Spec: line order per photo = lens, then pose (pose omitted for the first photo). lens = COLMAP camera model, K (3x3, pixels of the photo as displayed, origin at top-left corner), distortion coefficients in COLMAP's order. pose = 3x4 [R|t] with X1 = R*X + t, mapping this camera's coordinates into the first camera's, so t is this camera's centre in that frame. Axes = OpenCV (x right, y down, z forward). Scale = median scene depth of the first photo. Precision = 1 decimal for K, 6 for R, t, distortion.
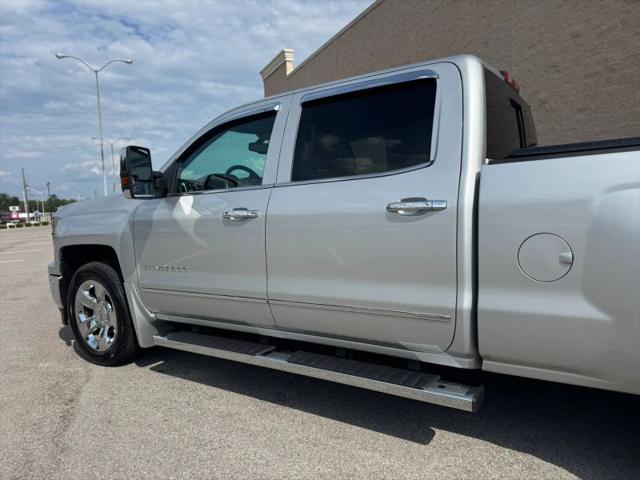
lens RADIAL K [[457.8, 0, 312.1], [0, 457.8, 239.4], [0, 0, 1]] dist [0.014871, -0.006019]
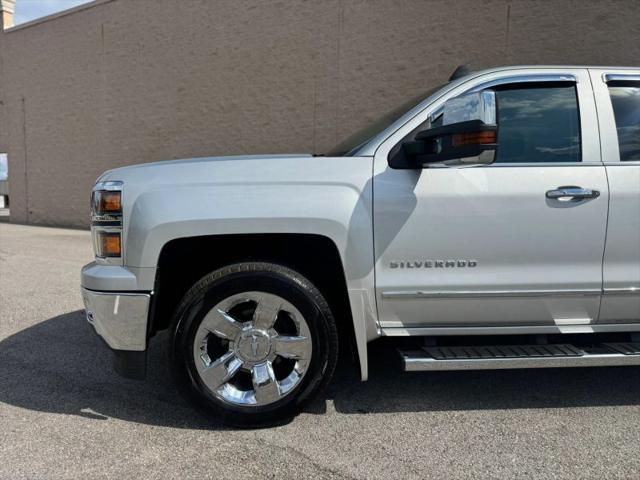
lens RADIAL K [[460.9, 0, 327.9], [0, 460.9, 237.7], [0, 0, 1]] dist [0.062057, -0.069167]
pose [[0.774433, -0.002142, 0.632652, -1.090702], [0.014046, 0.999806, -0.013808, 0.034760], [-0.632500, 0.019580, 0.774313, 0.618975]]
